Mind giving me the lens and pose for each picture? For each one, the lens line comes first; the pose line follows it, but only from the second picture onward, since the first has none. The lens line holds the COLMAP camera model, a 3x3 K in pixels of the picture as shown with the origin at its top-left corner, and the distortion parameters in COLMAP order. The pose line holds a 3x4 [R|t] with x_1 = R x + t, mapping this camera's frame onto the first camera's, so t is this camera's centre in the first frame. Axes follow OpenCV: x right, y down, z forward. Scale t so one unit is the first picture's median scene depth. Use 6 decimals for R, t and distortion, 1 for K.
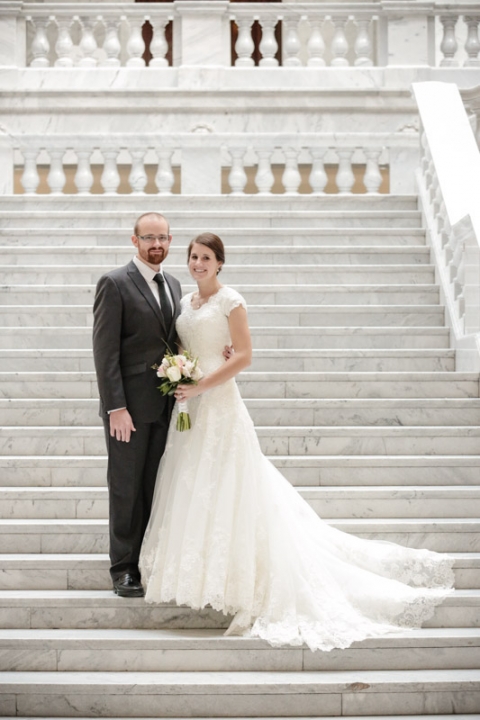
lens RADIAL K [[2465.4, 0, 240.0], [0, 2465.4, 360.0], [0, 0, 1]] dist [0.017754, 0.158960]
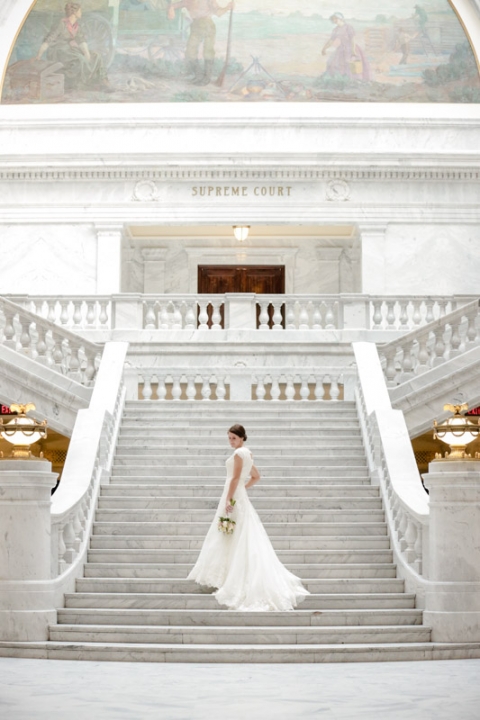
lens RADIAL K [[1788.4, 0, 240.0], [0, 1788.4, 360.0], [0, 0, 1]] dist [-0.356175, 0.075573]
pose [[0.999965, 0.002985, -0.007781, -0.005887], [-0.003665, 0.996025, -0.088996, 0.021047], [0.007485, 0.089021, 0.996002, -0.319326]]
